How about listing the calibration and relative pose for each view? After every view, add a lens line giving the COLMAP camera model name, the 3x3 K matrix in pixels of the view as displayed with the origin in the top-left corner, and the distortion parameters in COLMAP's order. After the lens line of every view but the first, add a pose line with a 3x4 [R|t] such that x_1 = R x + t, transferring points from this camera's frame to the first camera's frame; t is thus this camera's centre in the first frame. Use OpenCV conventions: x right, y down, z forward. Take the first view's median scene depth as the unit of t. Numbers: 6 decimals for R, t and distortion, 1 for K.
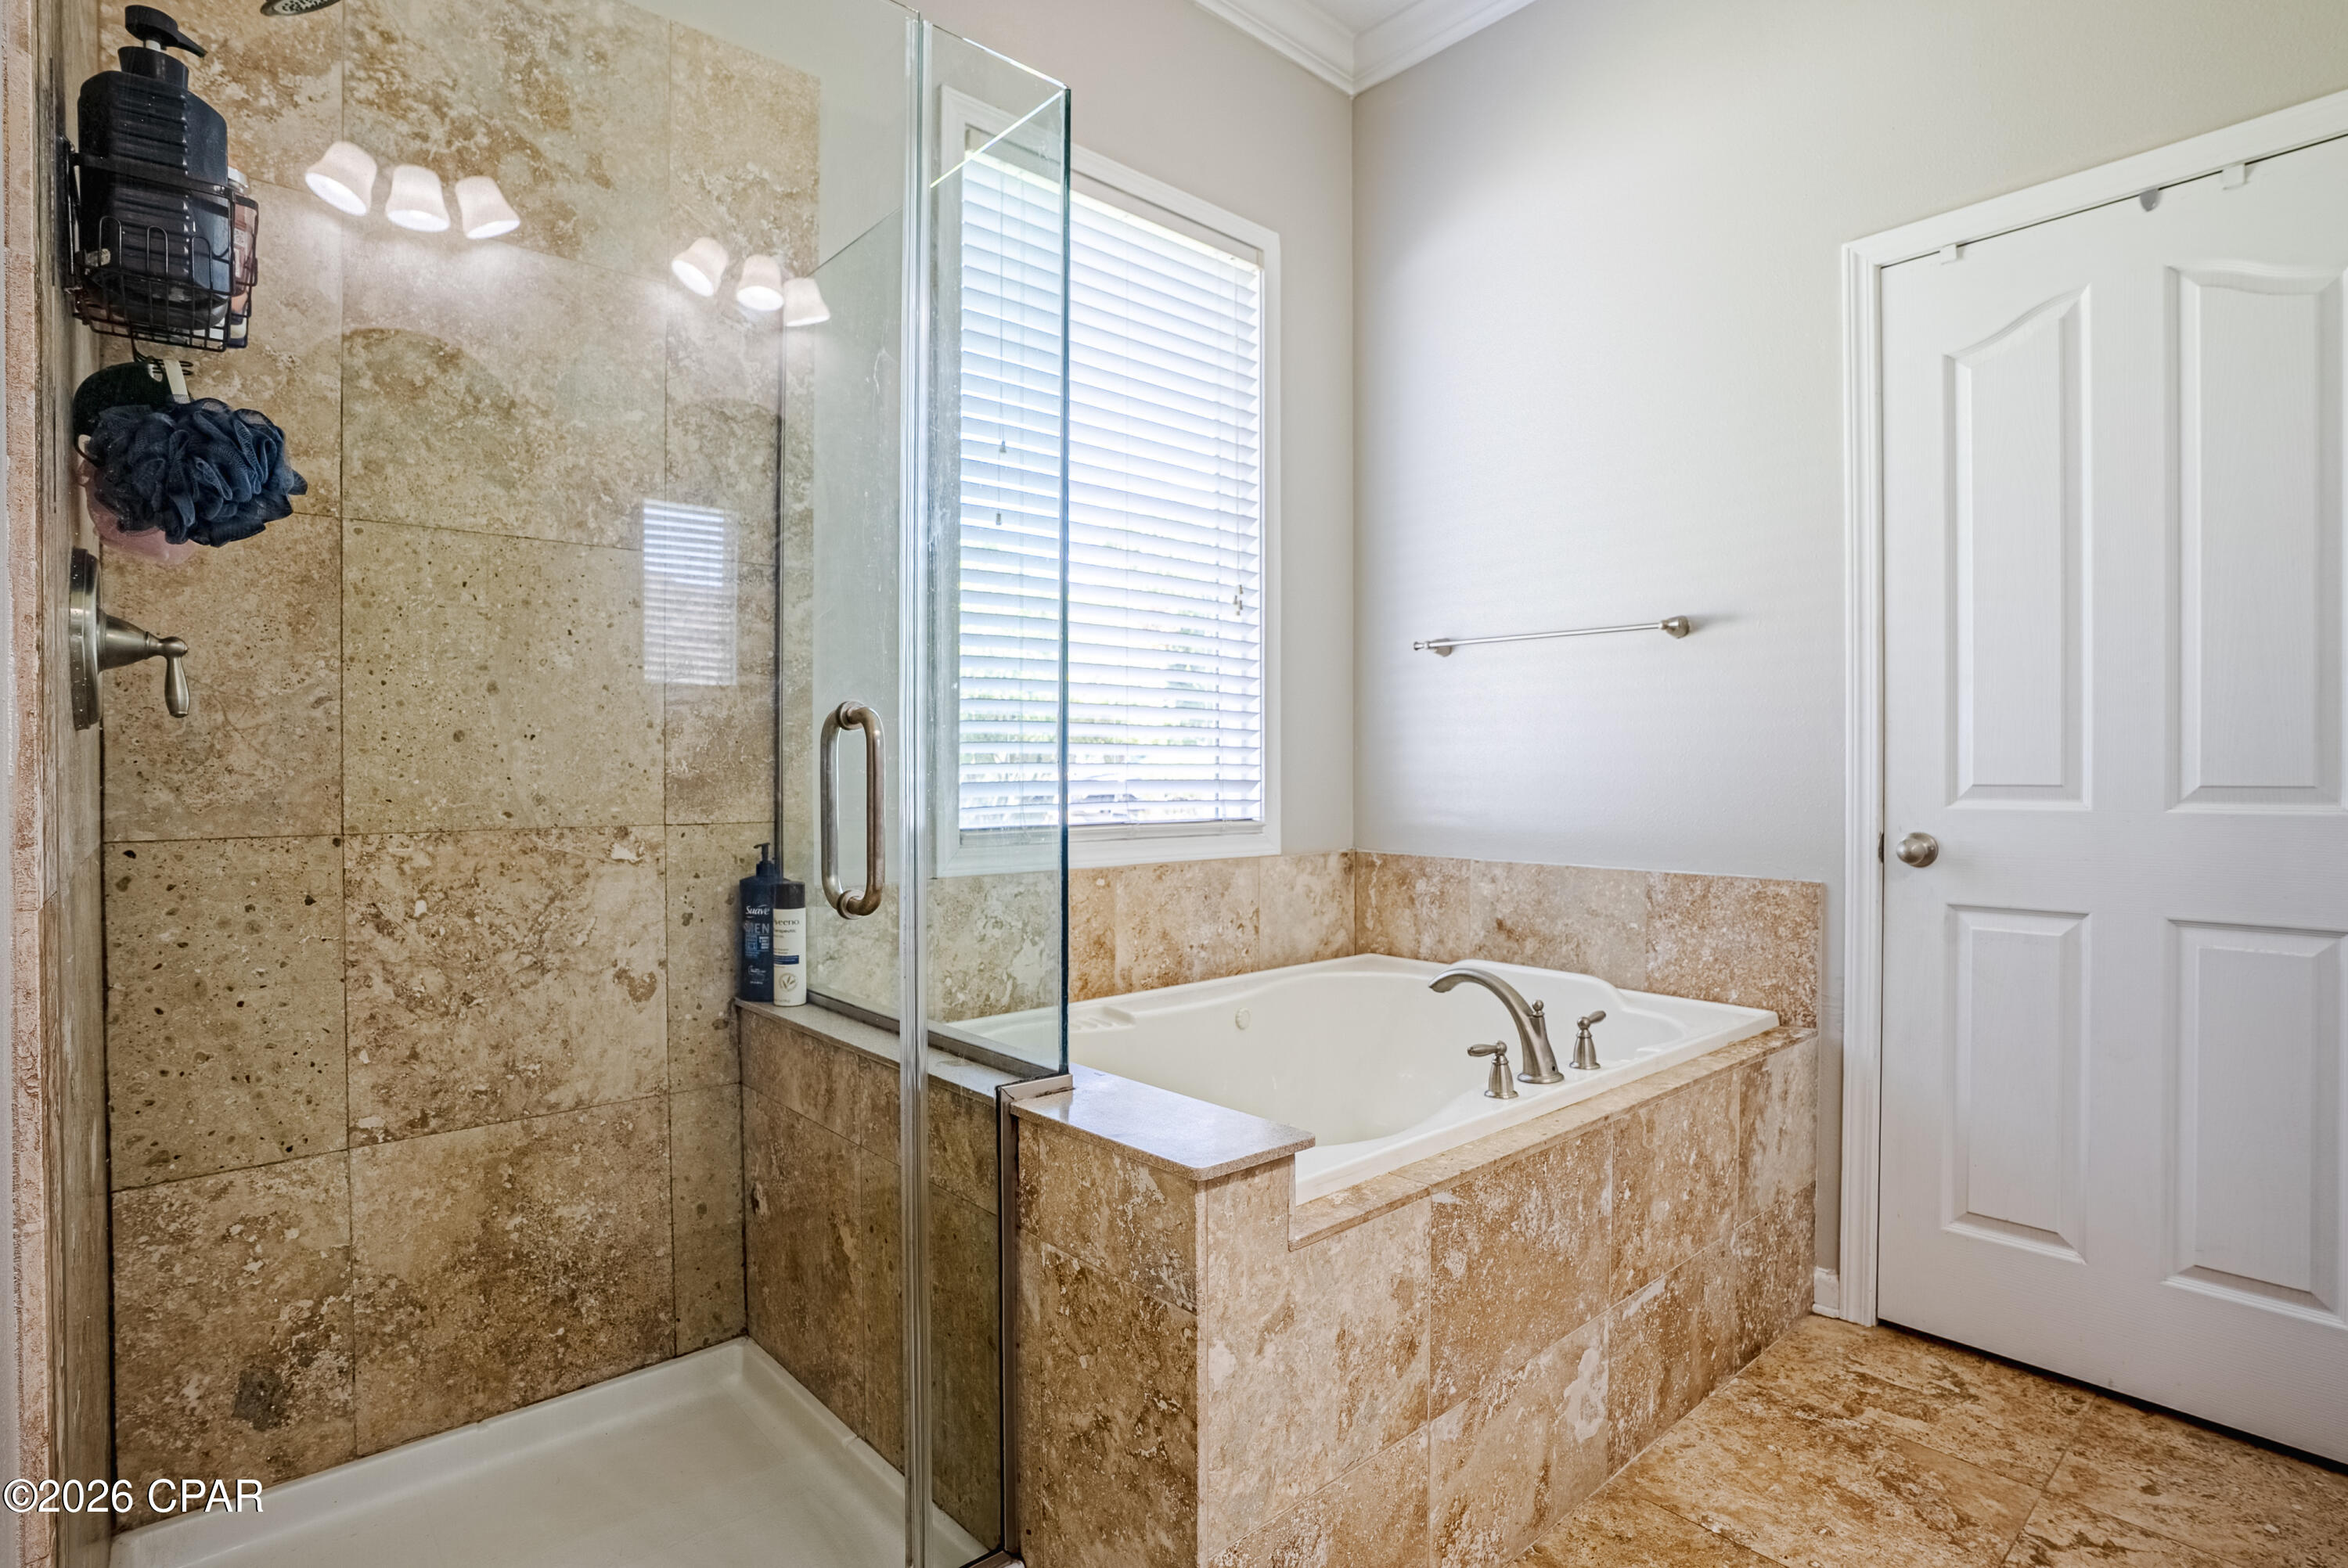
lens RADIAL K [[1226.0, 0, 1172.5], [0, 1226.0, 770.7], [0, 0, 1]] dist [-0.062709, 0.025887]
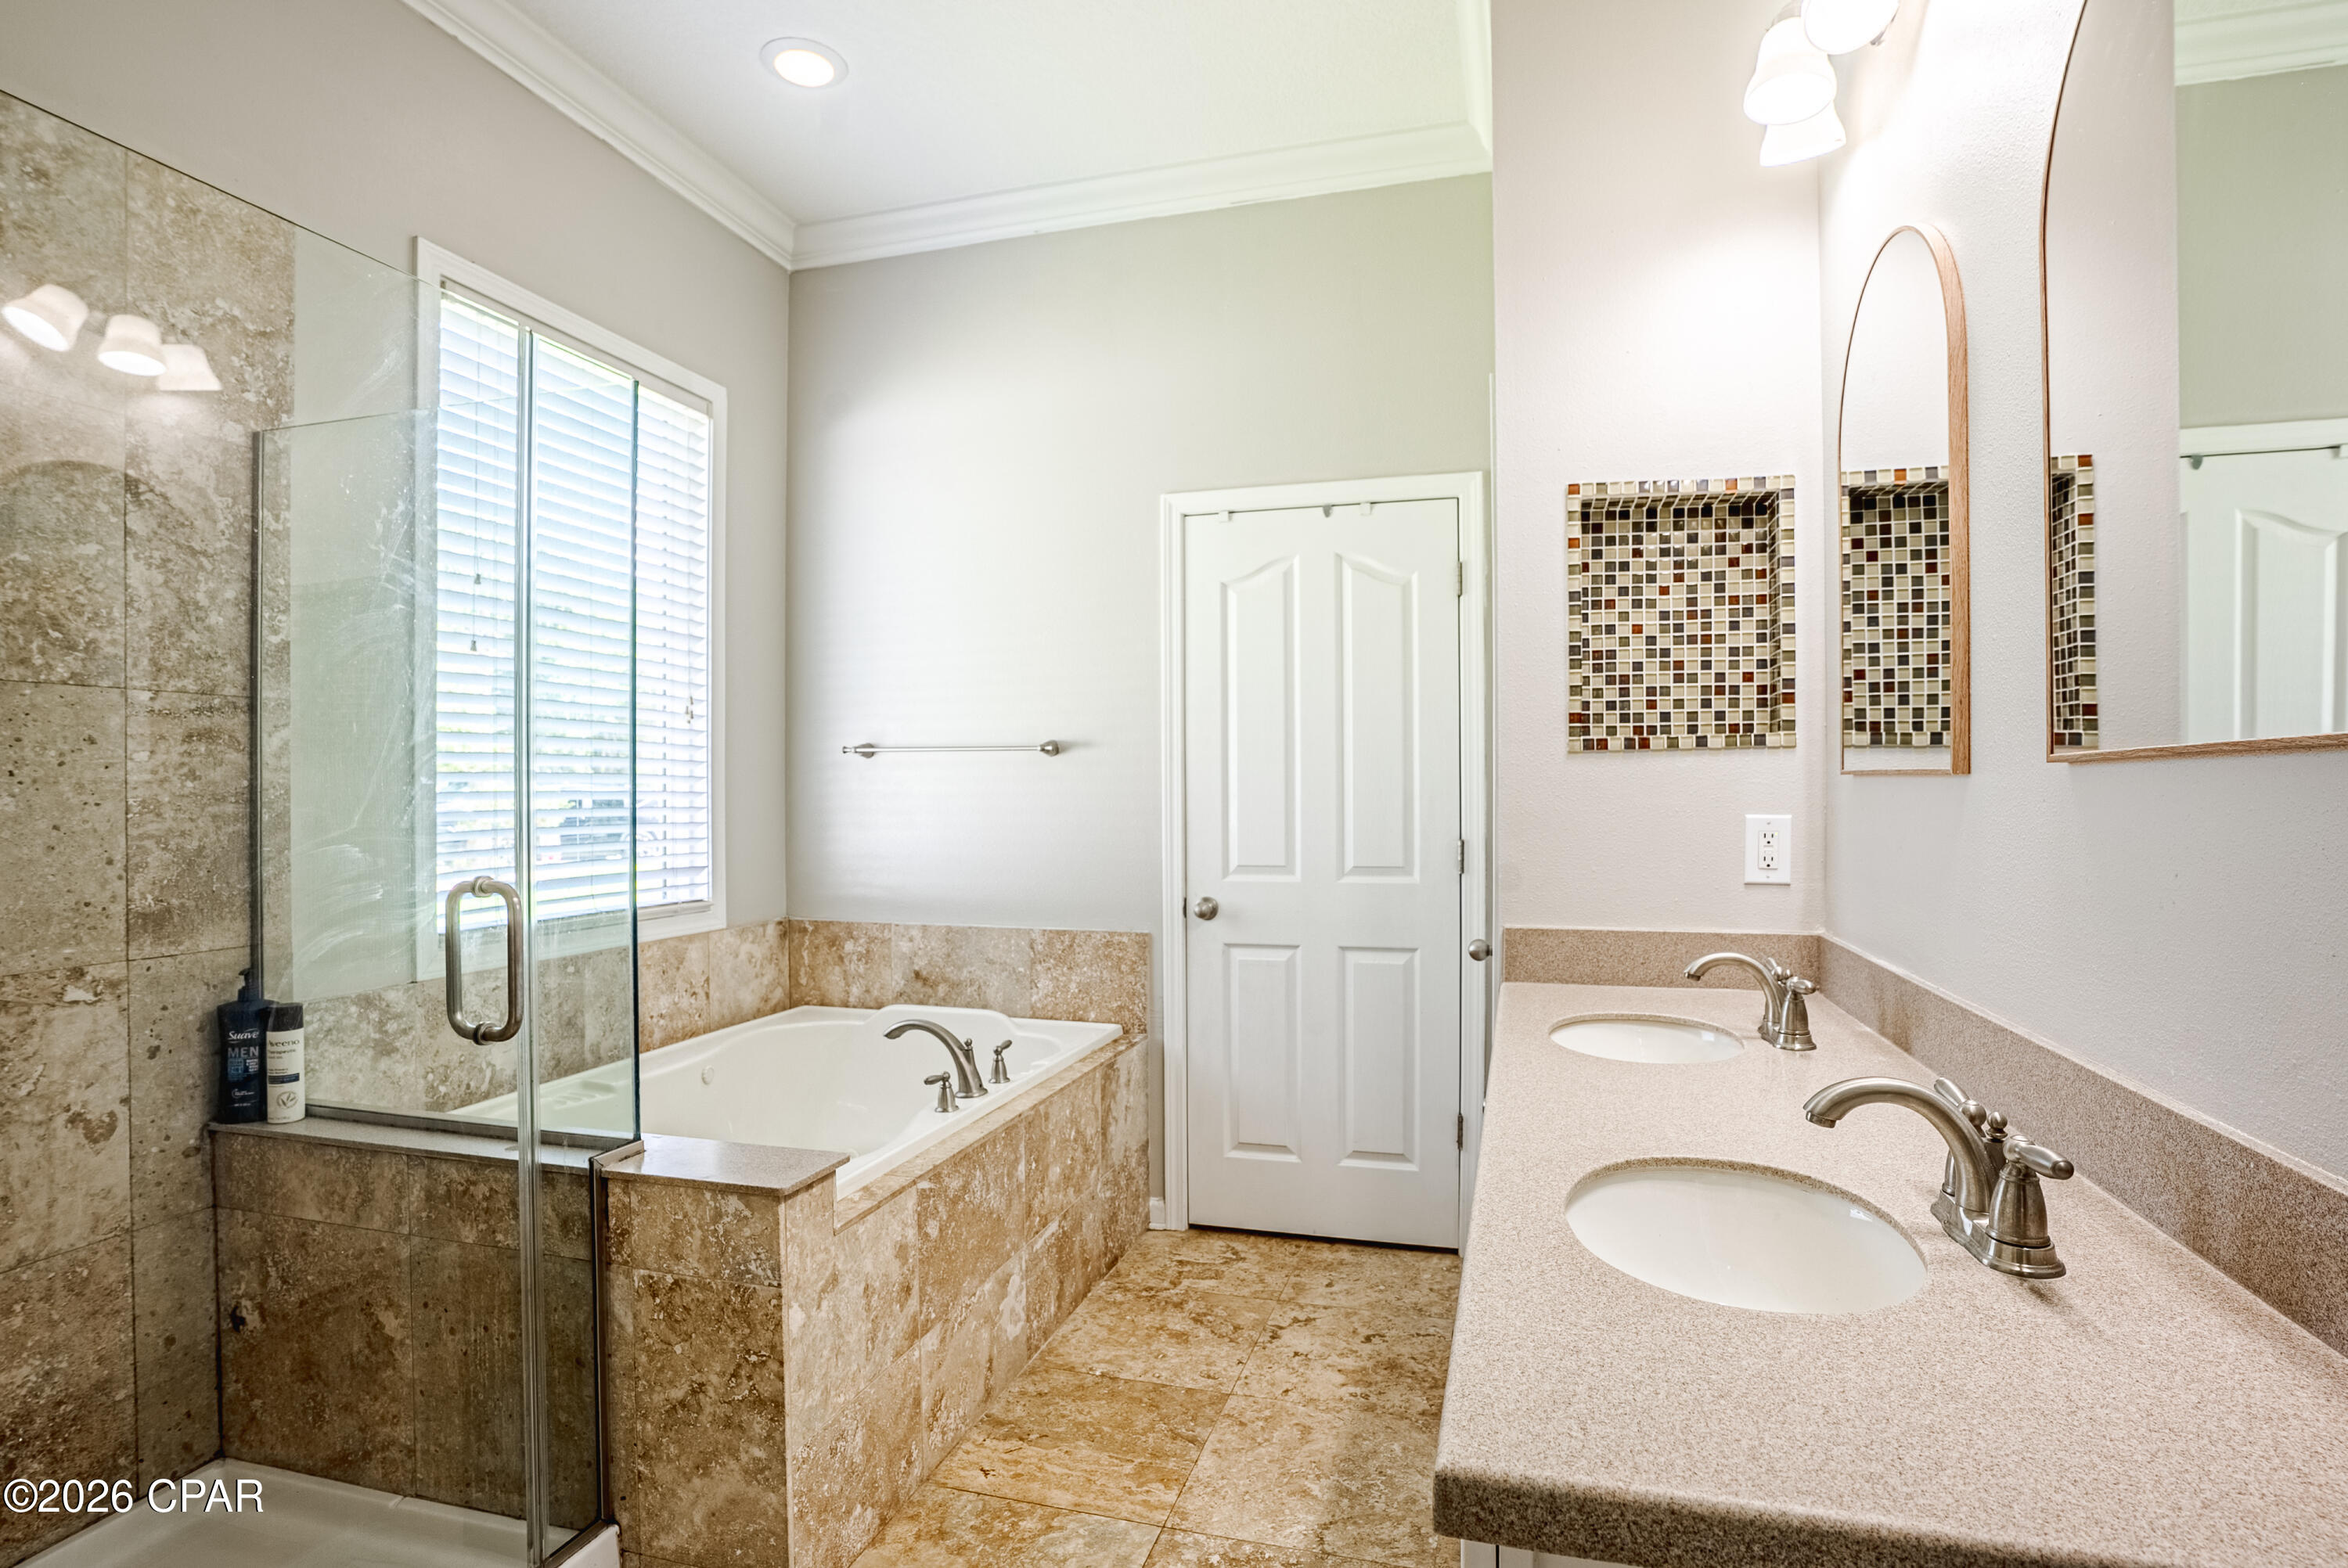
lens RADIAL K [[1226.0, 0, 1251.4], [0, 1226.0, 769.5], [0, 0, 1]] dist [-0.062709, 0.025887]
pose [[0.834207, -0.002360, 0.551447, -0.187764], [0.007678, 0.999944, -0.007336, -0.100946], [-0.551399, 0.010354, 0.834178, -0.330052]]
